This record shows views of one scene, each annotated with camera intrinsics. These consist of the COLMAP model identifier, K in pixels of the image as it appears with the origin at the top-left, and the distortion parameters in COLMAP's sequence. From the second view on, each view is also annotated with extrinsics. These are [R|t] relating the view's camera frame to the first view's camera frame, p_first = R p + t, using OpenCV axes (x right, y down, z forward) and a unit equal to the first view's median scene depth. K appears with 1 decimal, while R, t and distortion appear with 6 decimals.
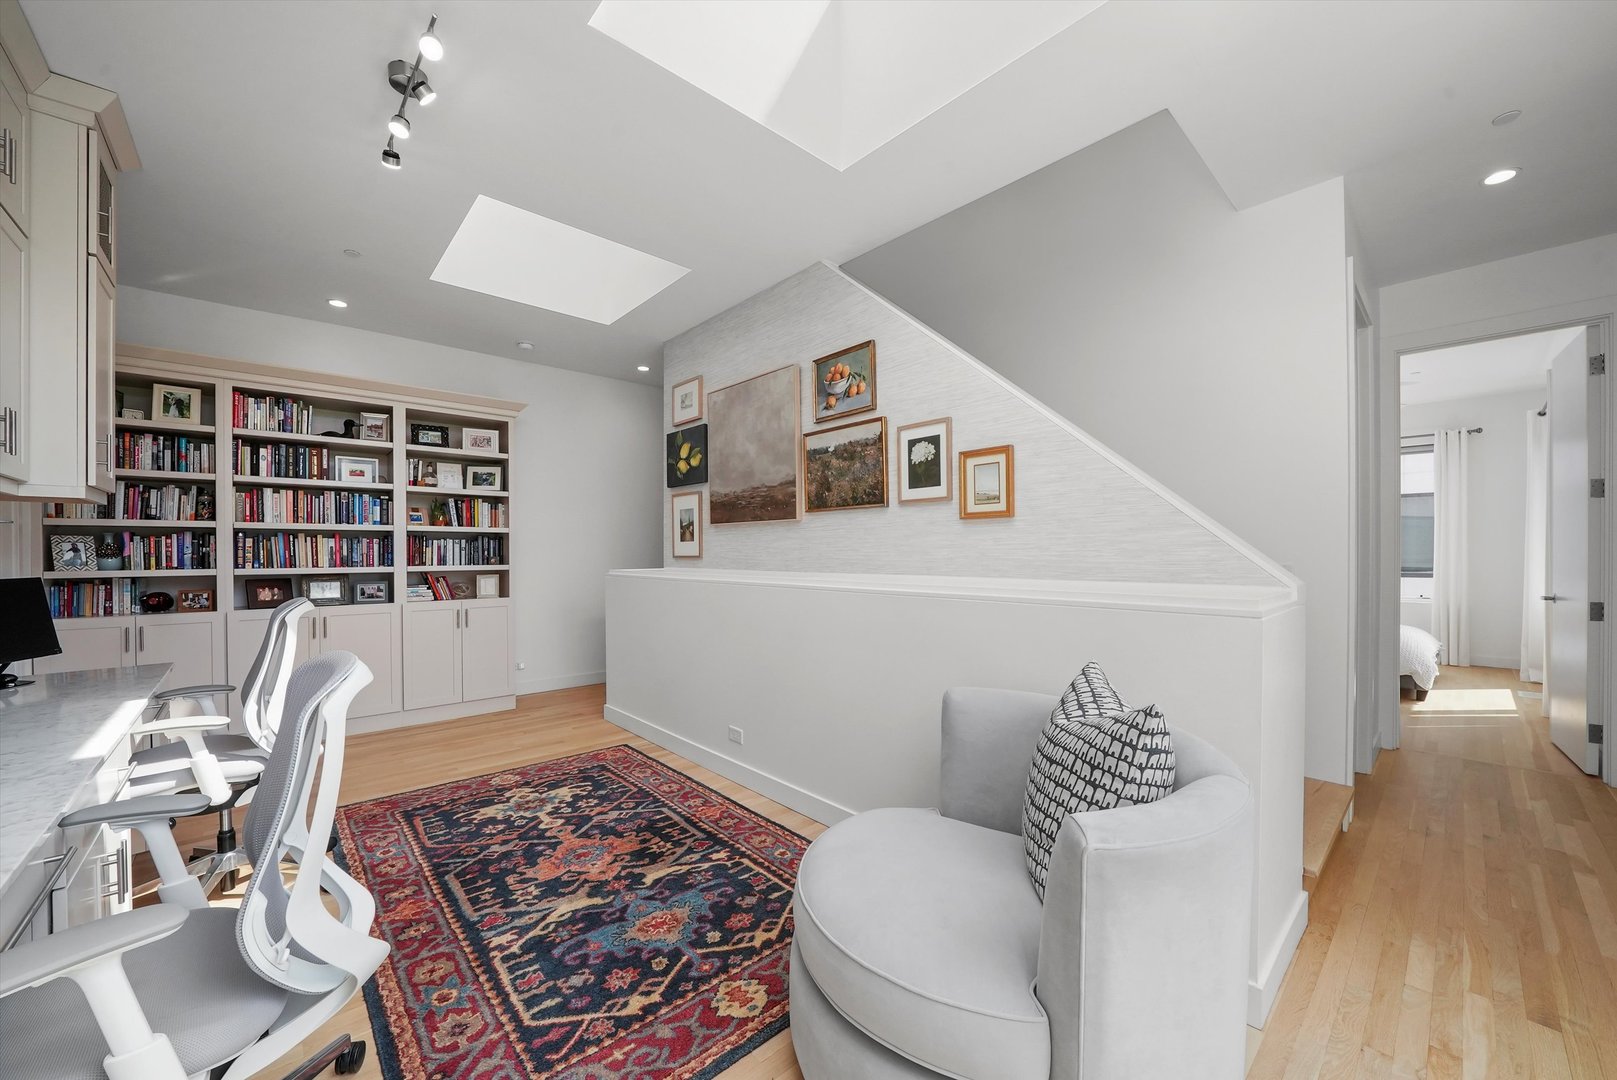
lens RADIAL K [[608.3, 0, 803.5], [0, 608.3, 556.8], [0, 0, 1]] dist [-0.003987, 0.000244]
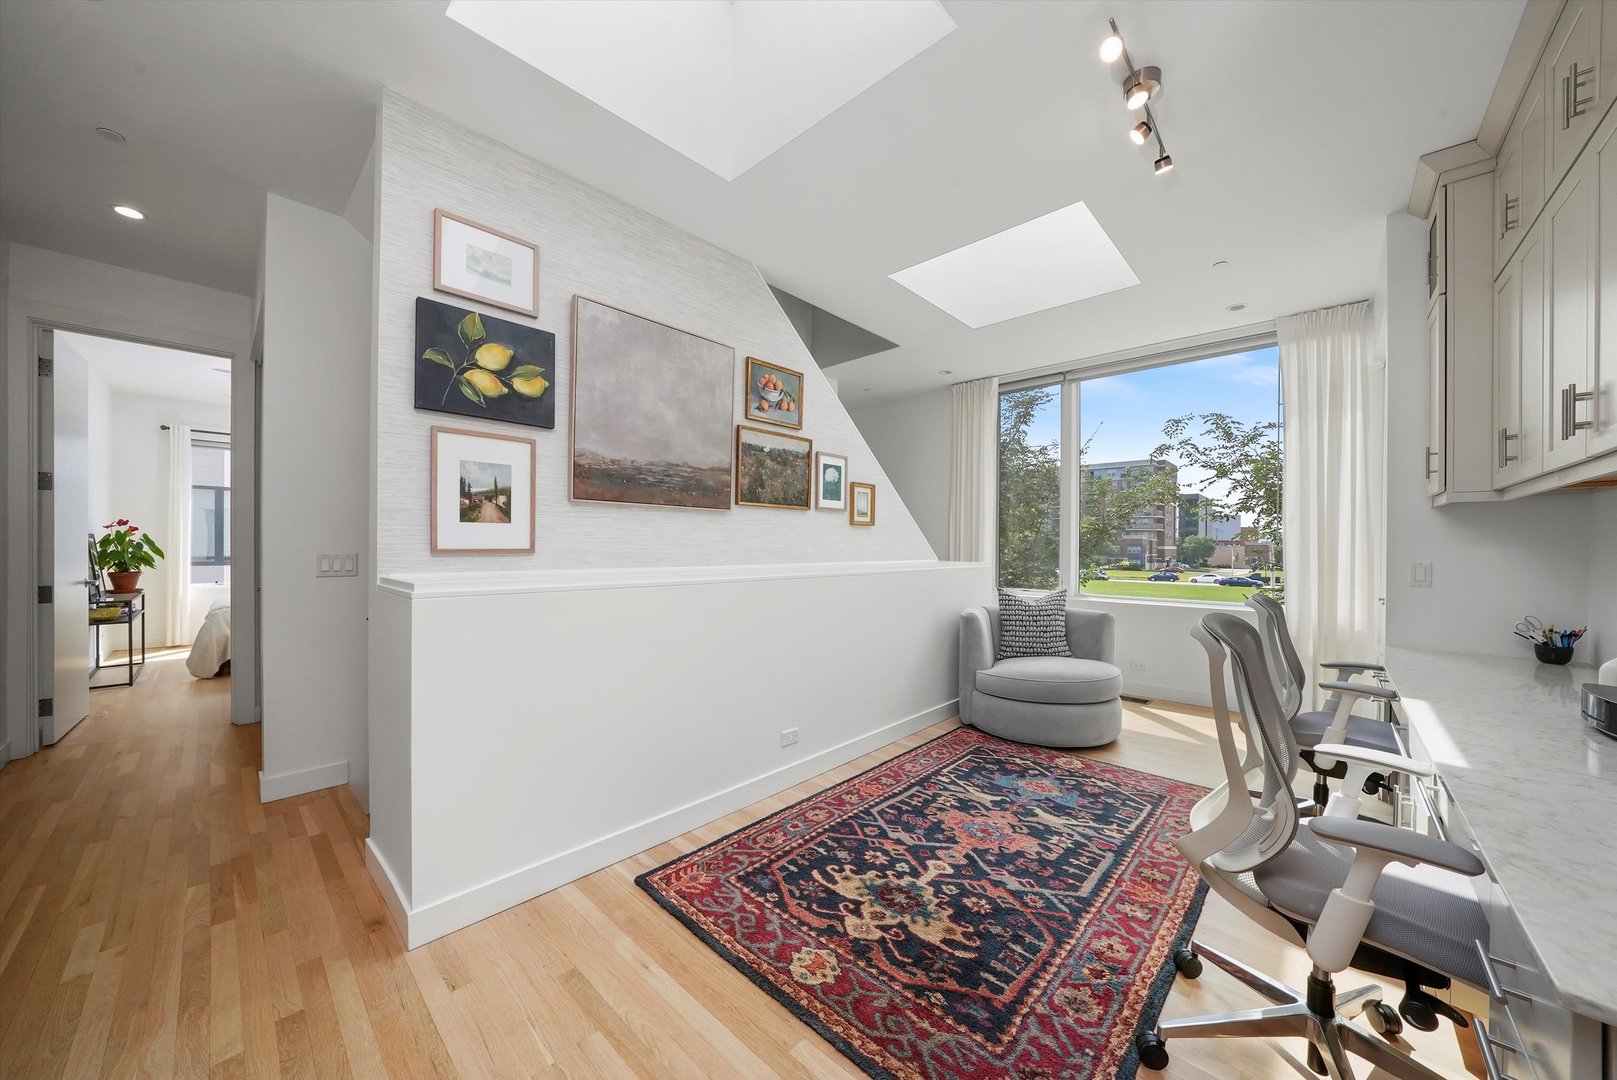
lens RADIAL K [[562.2, 0, 803.7], [0, 562.2, 545.3], [0, 0, 1]] dist [-0.009546, 0.000237]
pose [[-0.083426, 0.004198, 0.996505, -0.963532], [0.003226, 0.999987, -0.003942, -0.002822], [-0.996509, 0.002886, -0.083438, 1.027065]]
